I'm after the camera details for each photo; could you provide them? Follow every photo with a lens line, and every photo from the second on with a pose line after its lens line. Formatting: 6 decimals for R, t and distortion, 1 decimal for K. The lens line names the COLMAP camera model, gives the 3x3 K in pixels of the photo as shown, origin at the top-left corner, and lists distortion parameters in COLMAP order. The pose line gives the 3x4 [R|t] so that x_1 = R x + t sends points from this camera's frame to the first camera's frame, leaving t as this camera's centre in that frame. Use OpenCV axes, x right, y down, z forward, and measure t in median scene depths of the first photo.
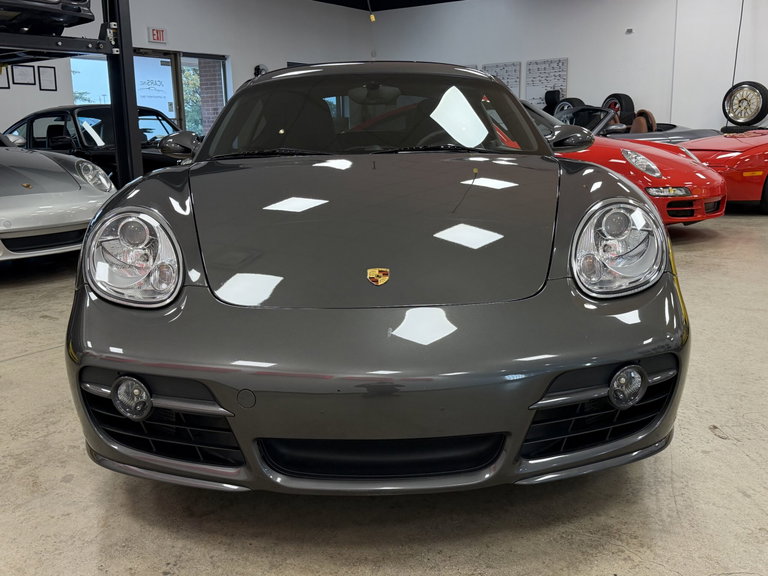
lens RADIAL K [[768.9, 0, 388.7], [0, 768.9, 287.2], [0, 0, 1]] dist [0.052780, 0.000000]
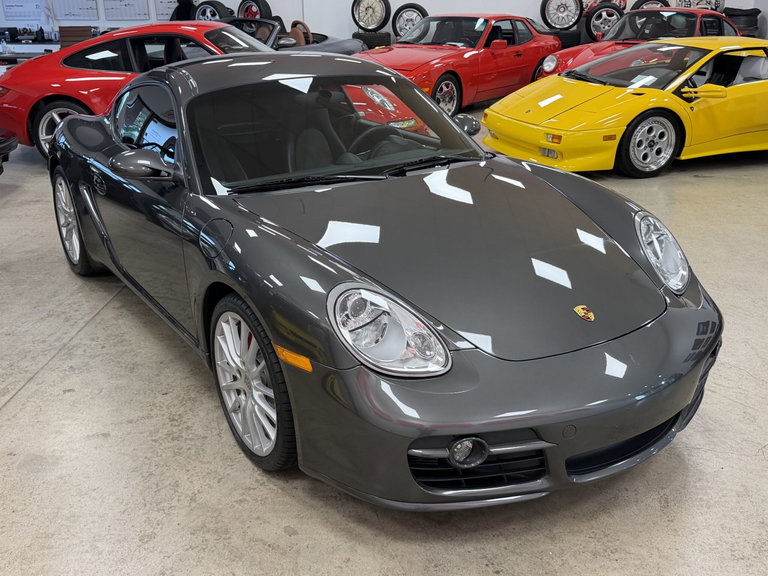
lens RADIAL K [[768.9, 0, 388.5], [0, 768.9, 288.0], [0, 0, 1]] dist [0.052780, 0.000000]
pose [[0.838001, -0.190823, 0.511216, -0.166524], [0.105003, 0.975743, 0.192096, -0.059583], [-0.535471, -0.107297, 0.837710, 0.011094]]
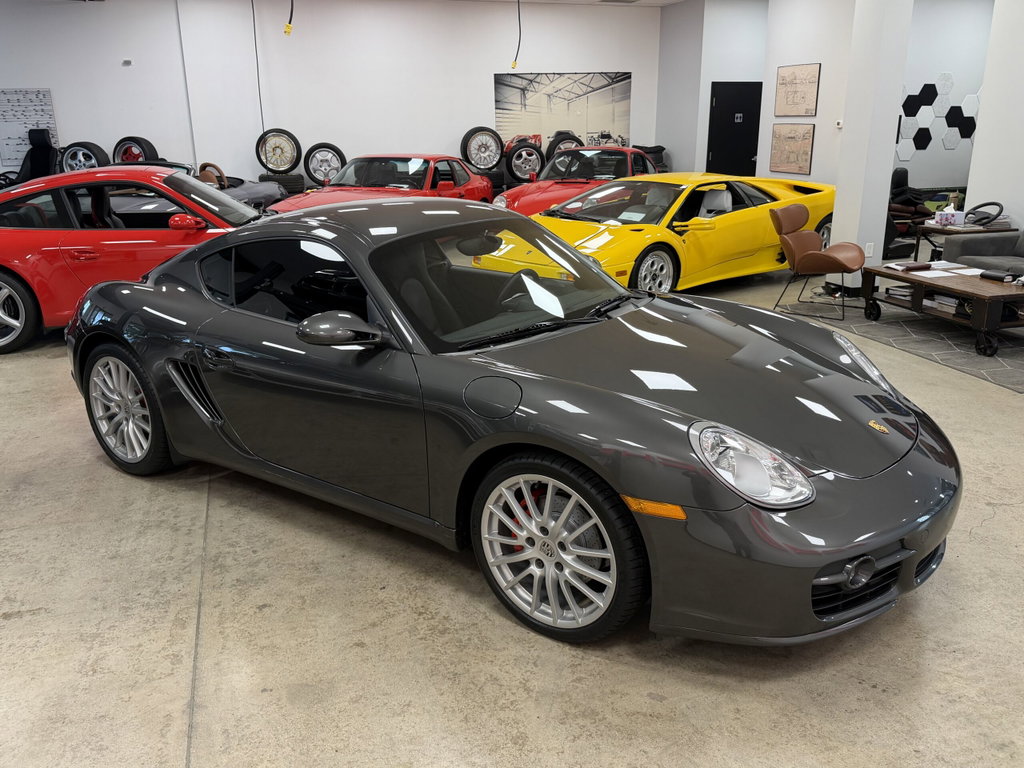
lens RADIAL K [[838.5, 0, 514.7], [0, 838.5, 394.8], [0, 0, 1]] dist [0.059687, -0.073930]
pose [[0.595500, -0.237936, 0.767311, -0.271201], [0.159702, 0.971132, 0.177196, -0.077541], [-0.787321, 0.017021, 0.616308, 0.096616]]
